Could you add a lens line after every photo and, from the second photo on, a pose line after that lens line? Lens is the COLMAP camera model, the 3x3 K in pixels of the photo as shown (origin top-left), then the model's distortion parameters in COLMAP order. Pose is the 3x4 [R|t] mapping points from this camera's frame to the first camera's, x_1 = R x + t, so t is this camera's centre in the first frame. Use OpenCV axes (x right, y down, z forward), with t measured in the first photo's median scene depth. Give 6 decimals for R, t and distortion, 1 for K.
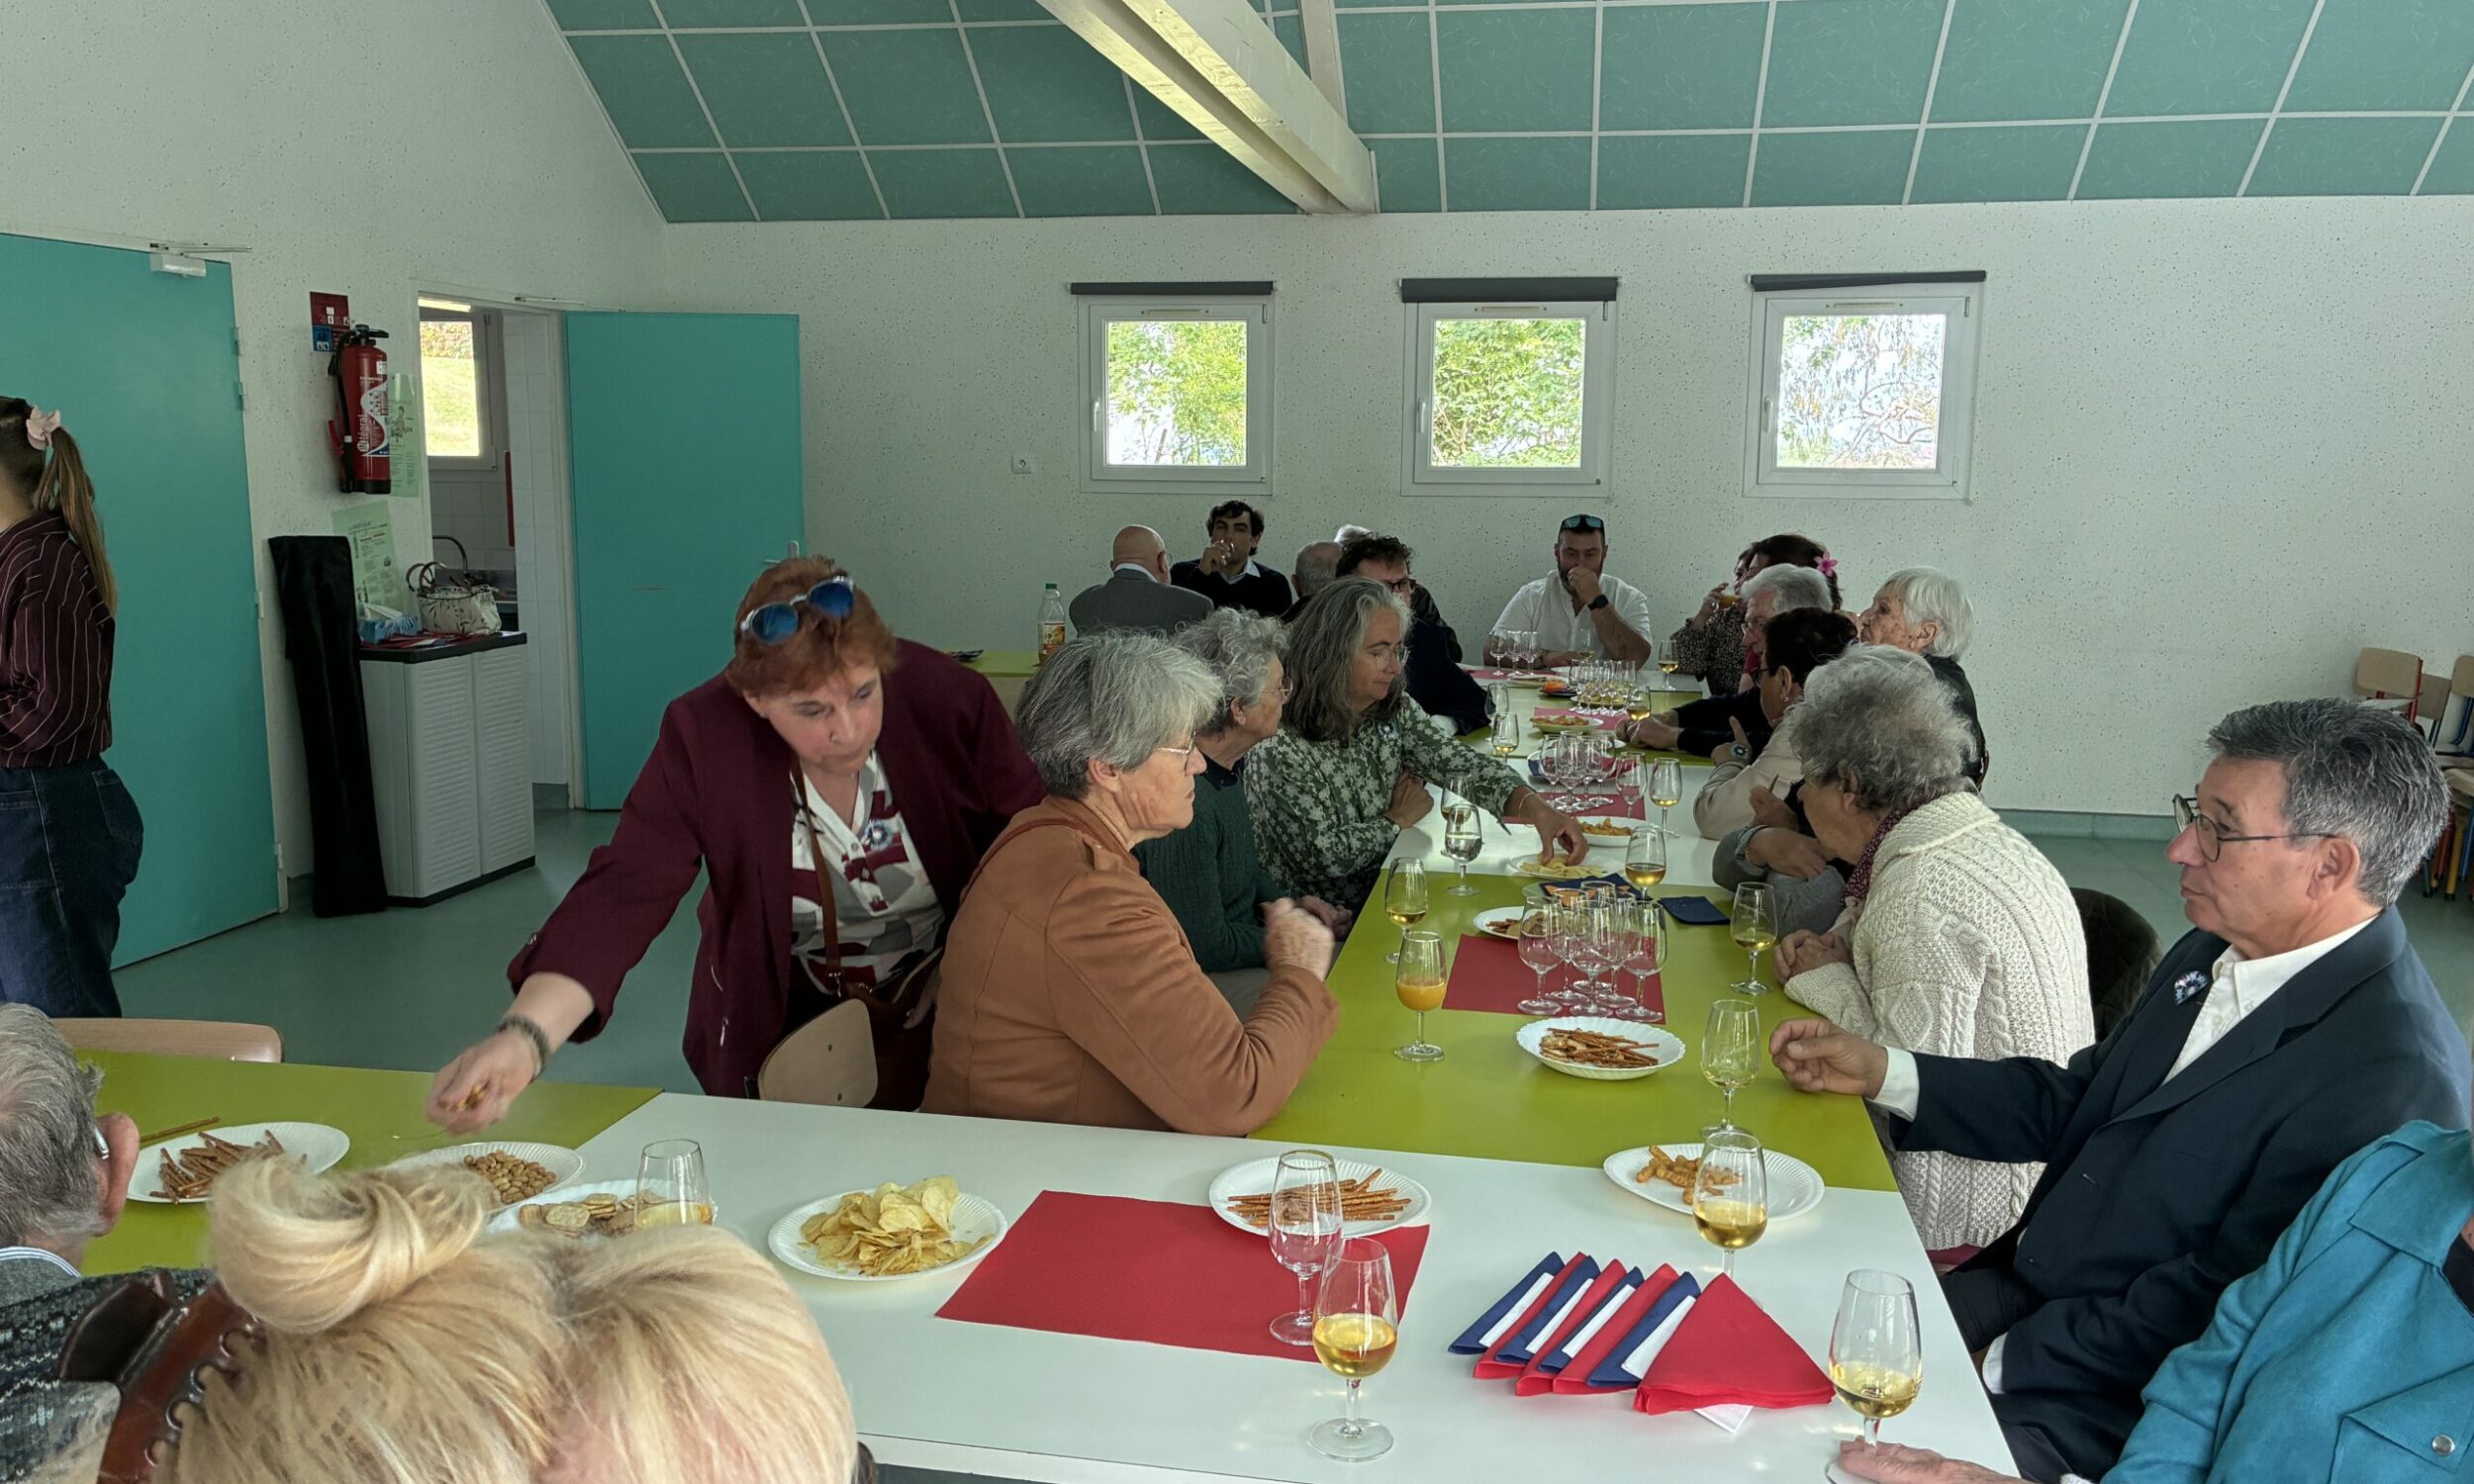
lens RADIAL K [[1879.2, 0, 1244.0], [0, 1879.2, 744.6], [0, 0, 1]] dist [0.049625, -0.056013]
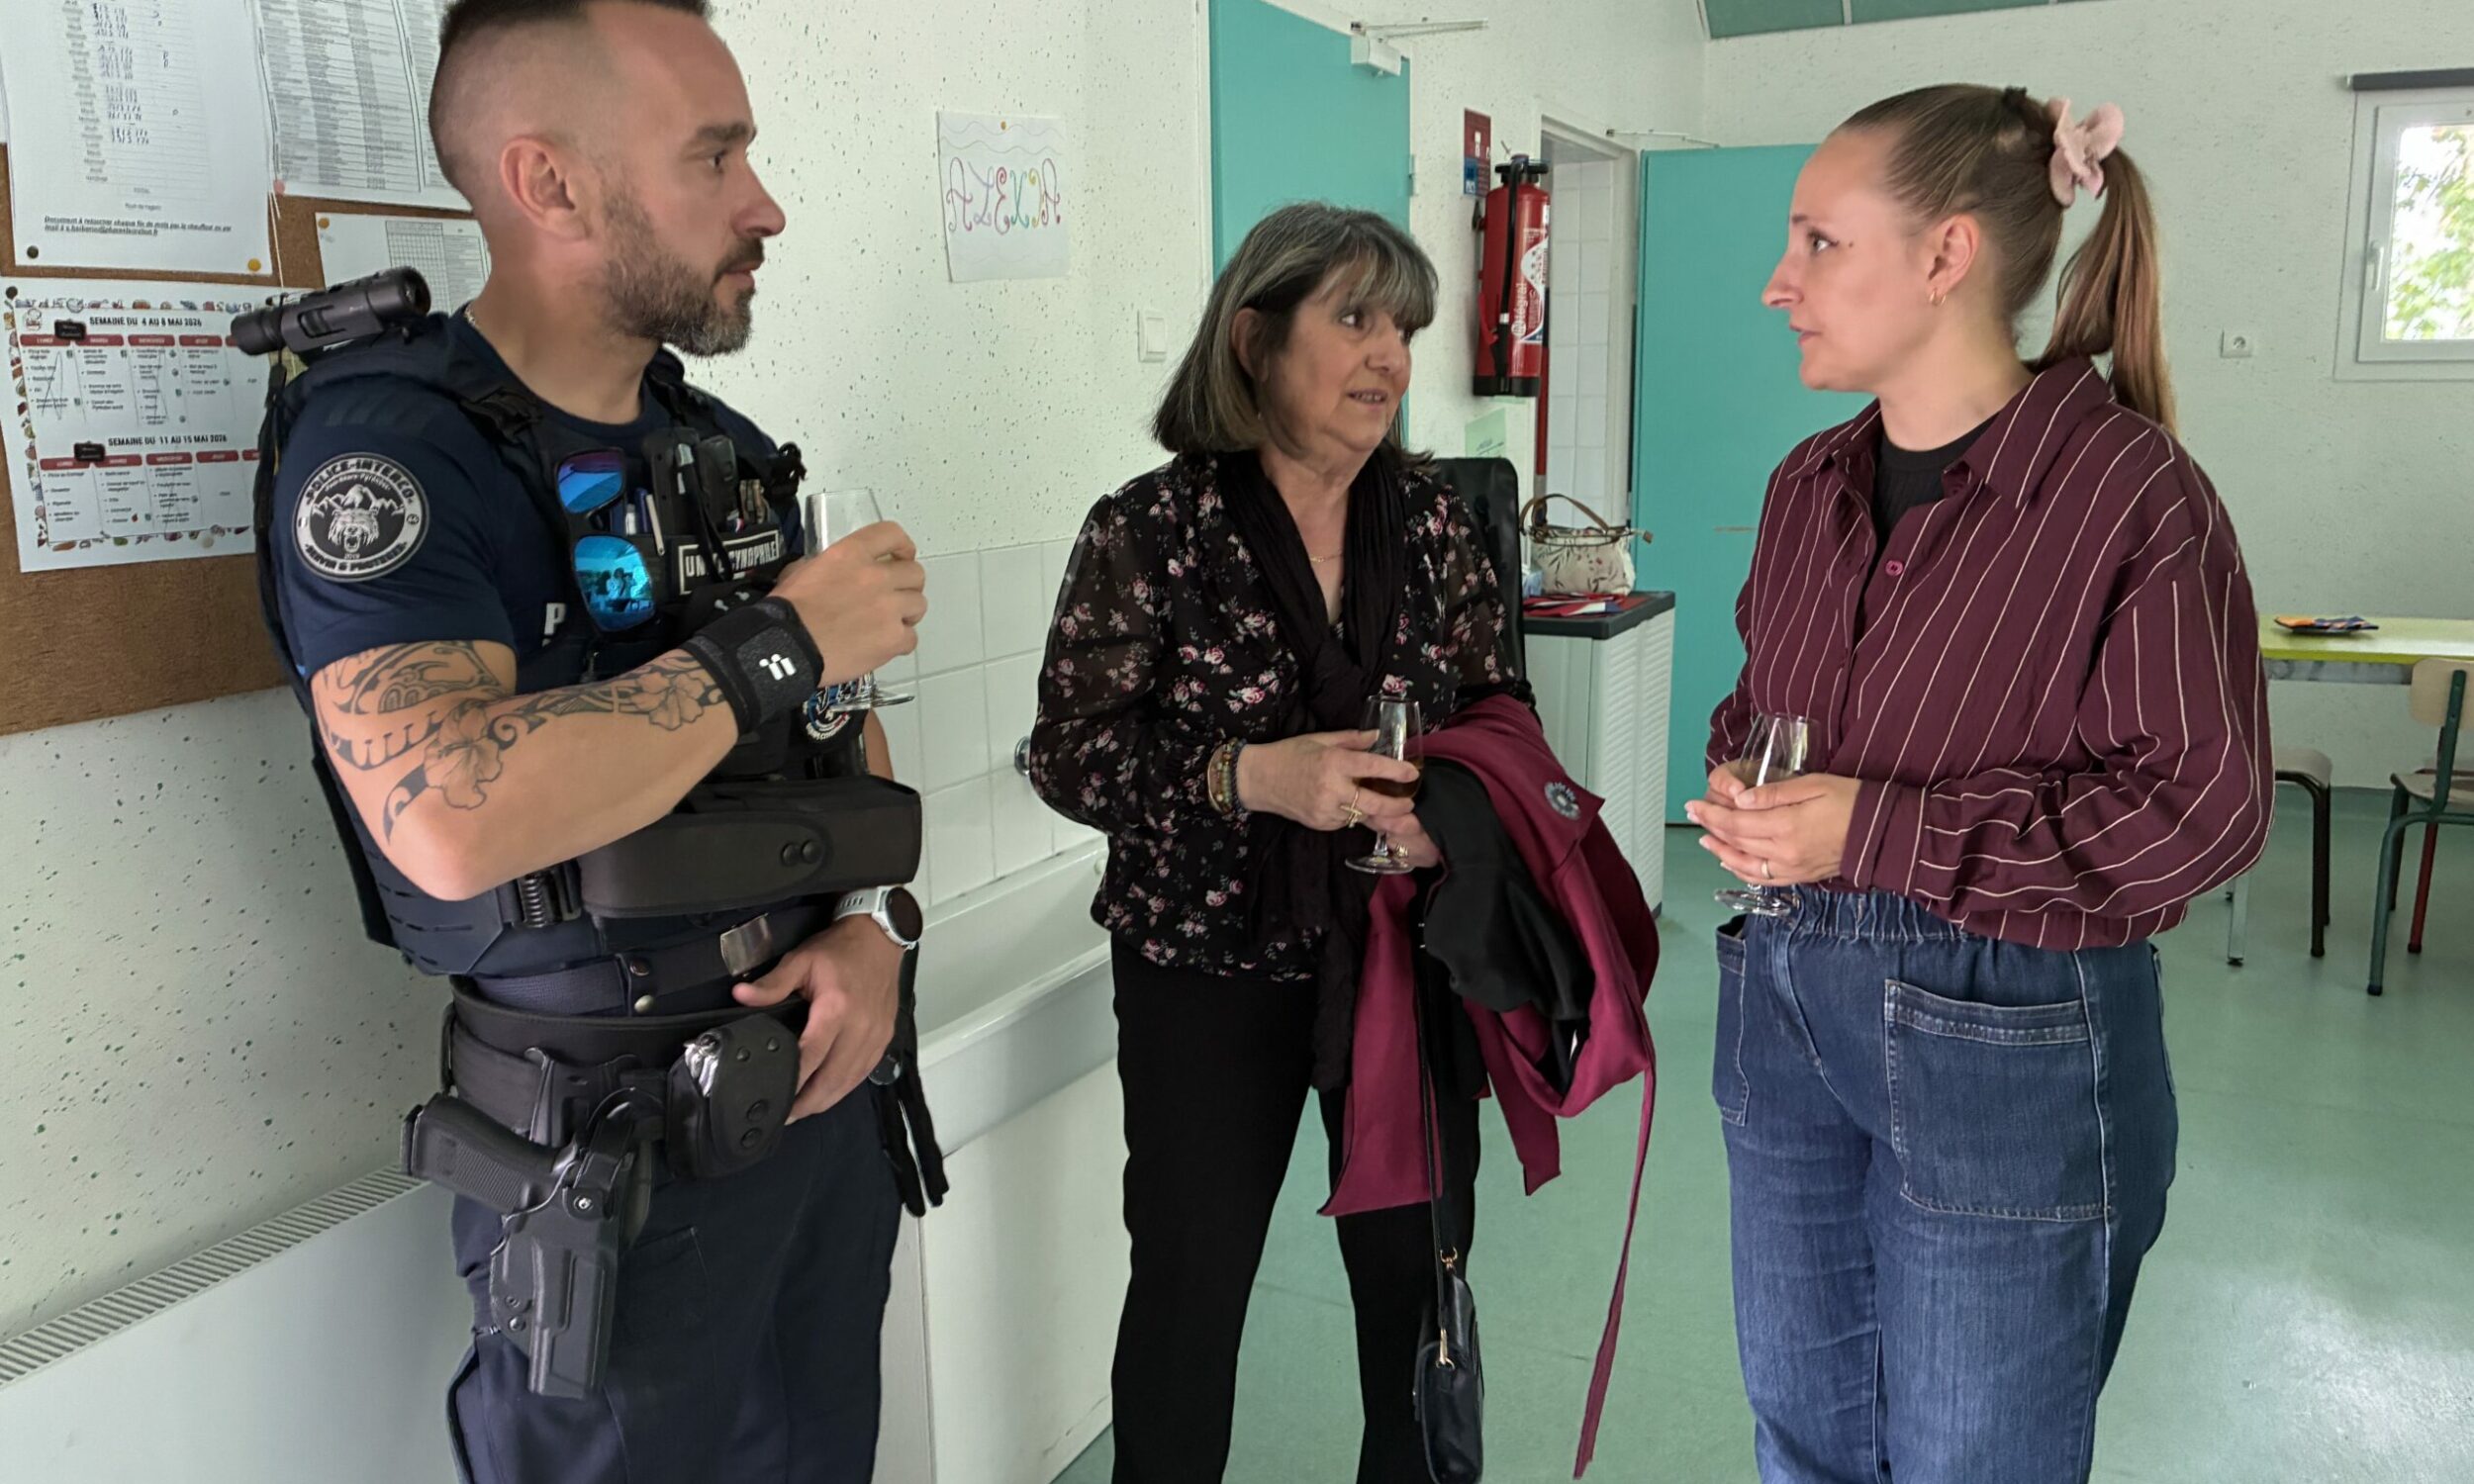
lens RADIAL K [[1879.2, 0, 1232.8], [0, 1879.2, 736.9], [0, 0, 1]] dist [0.049625, -0.056013]
pose [[0.966957, 0.022756, -0.253922, -0.386411], [-0.016130, 0.999474, 0.028144, -0.023761], [0.254429, -0.023118, 0.966815, 0.291604]]
